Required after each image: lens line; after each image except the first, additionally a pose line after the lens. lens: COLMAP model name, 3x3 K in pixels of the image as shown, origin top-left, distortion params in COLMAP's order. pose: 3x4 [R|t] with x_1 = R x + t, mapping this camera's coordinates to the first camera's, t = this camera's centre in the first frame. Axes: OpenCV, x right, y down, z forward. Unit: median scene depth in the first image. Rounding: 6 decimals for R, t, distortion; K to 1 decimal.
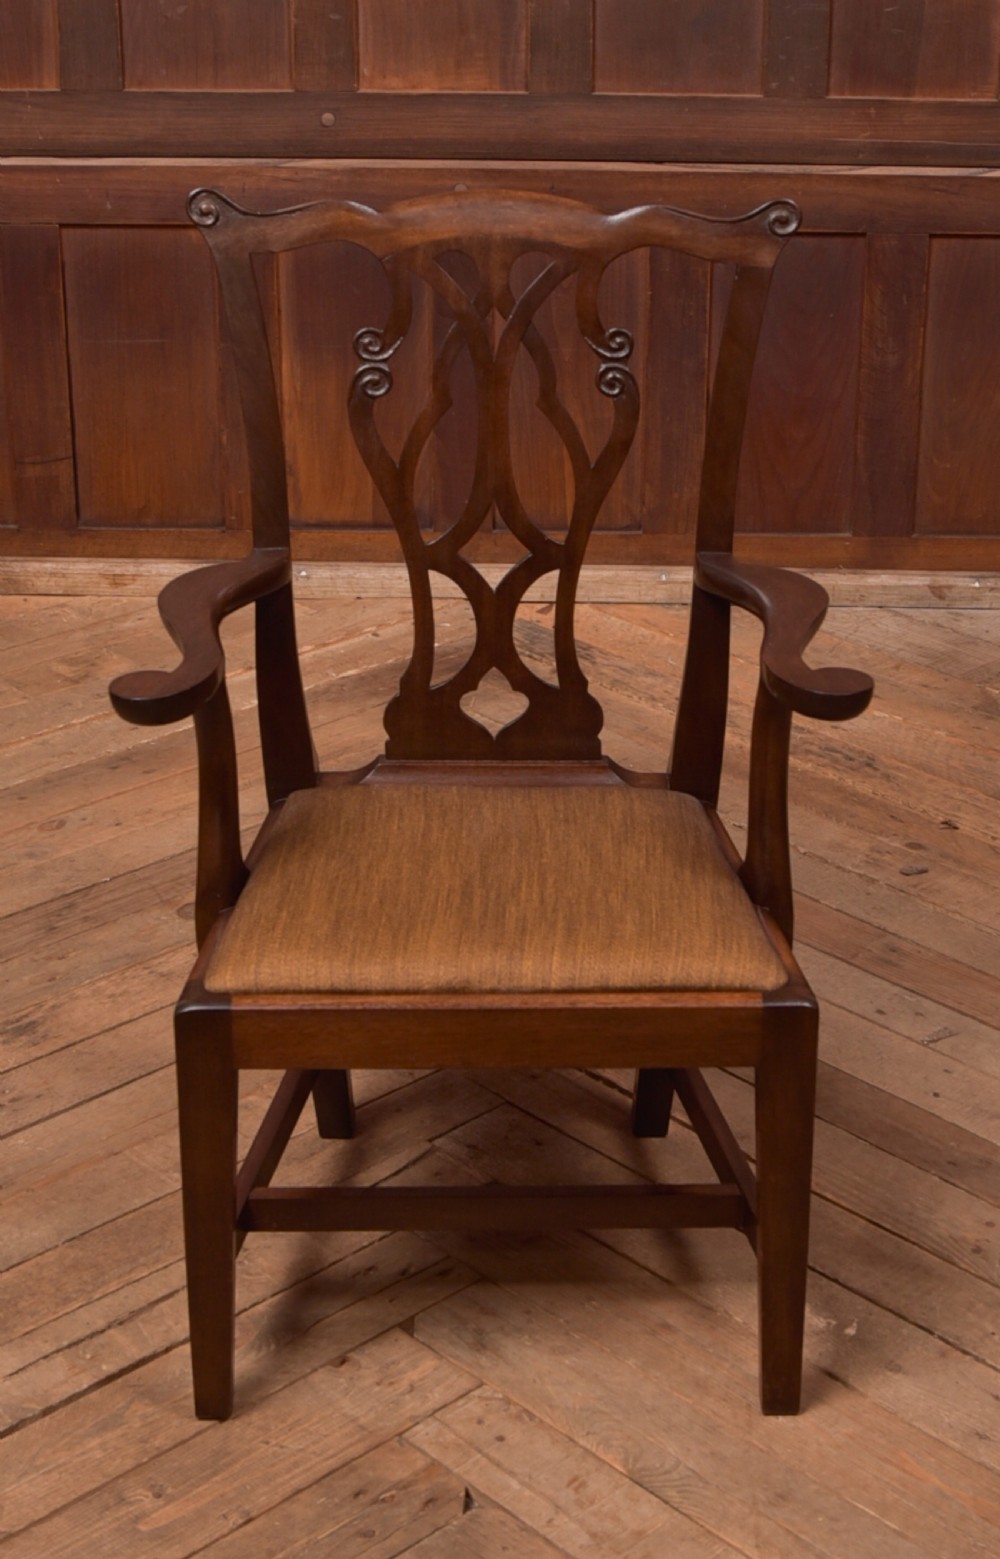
lens RADIAL K [[2527.7, 0, 568.3], [0, 2527.7, 715.5], [0, 0, 1]] dist [-0.101034, 0.113780]
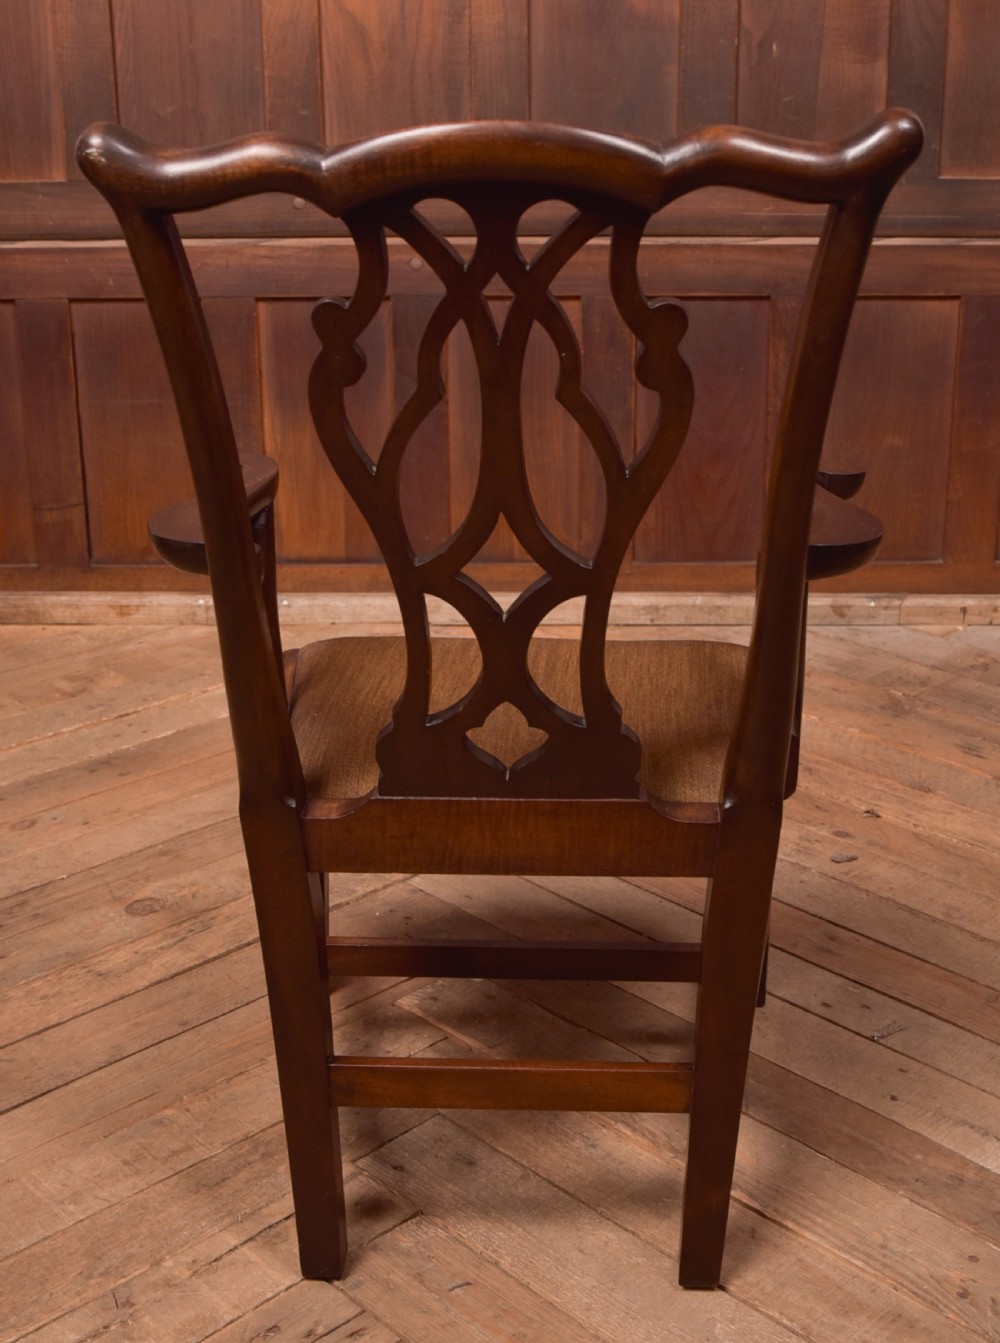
lens RADIAL K [[1694.1, 0, 532.3], [0, 1694.1, 600.2], [0, 0, 1]] dist [-0.096888, 0.103053]
pose [[0.999897, -0.013949, -0.003283, 0.010720], [0.013606, 0.996019, -0.088094, 0.012774], [0.004498, 0.088040, 0.996107, 0.252748]]
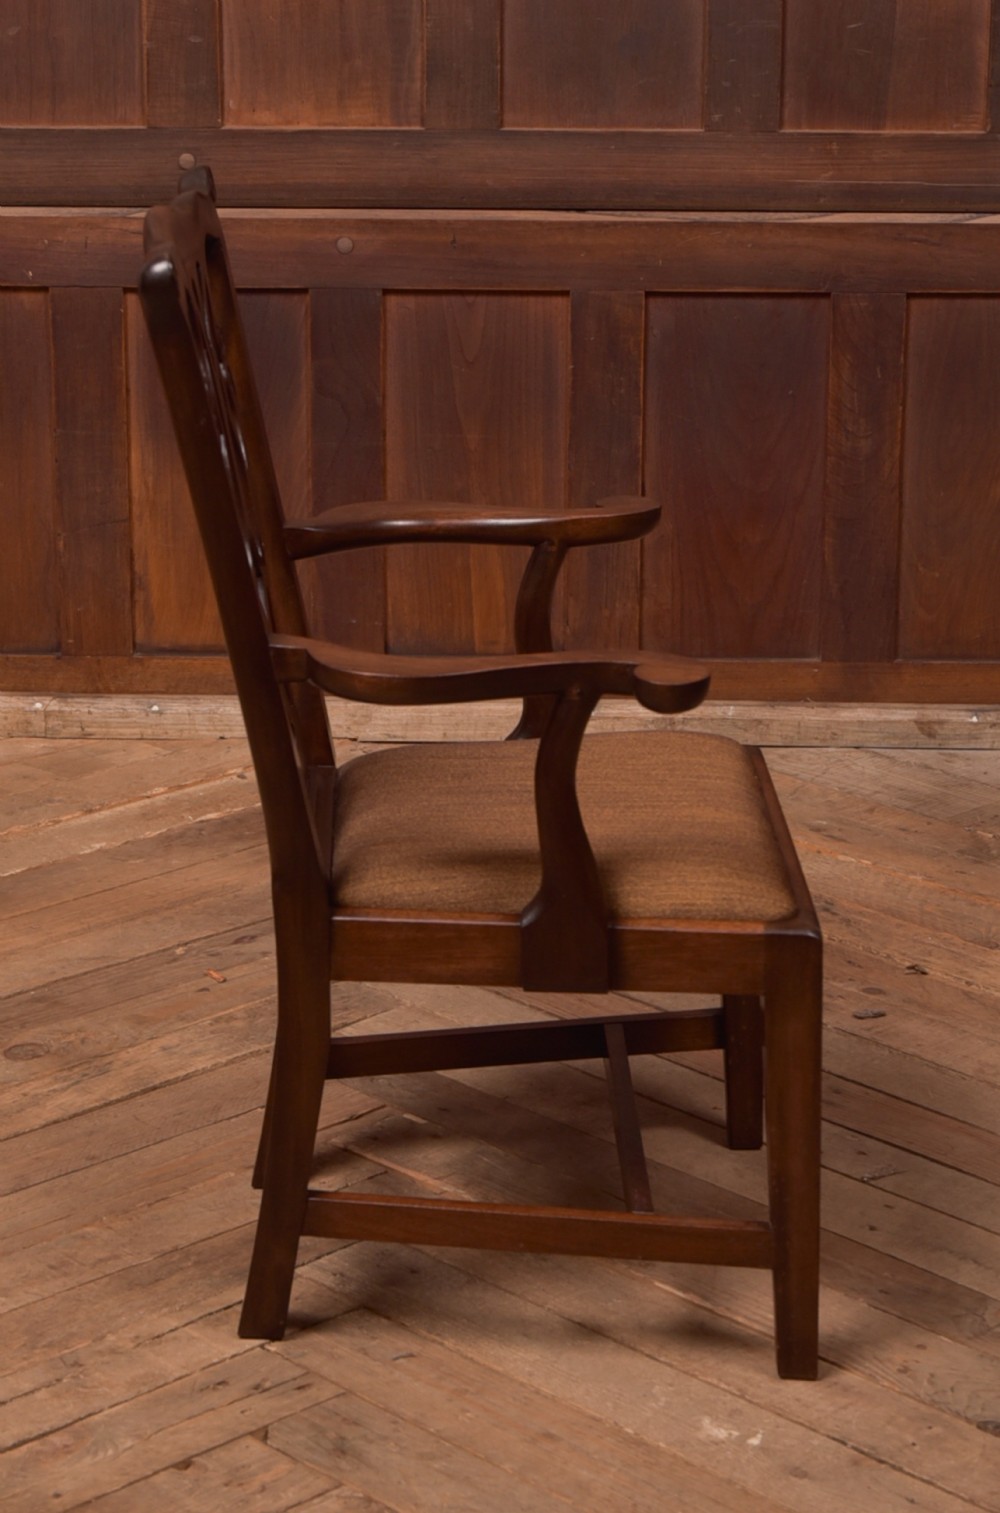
lens RADIAL K [[3631.2, 0, 462.7], [0, 3631.2, 736.0], [0, 0, 1]] dist [0.019494, -0.087496]
pose [[0.999775, -0.002416, -0.021063, 0.022085], [0.000368, 0.995311, -0.096723, 0.072841], [0.021198, 0.096693, 0.995088, -0.192167]]
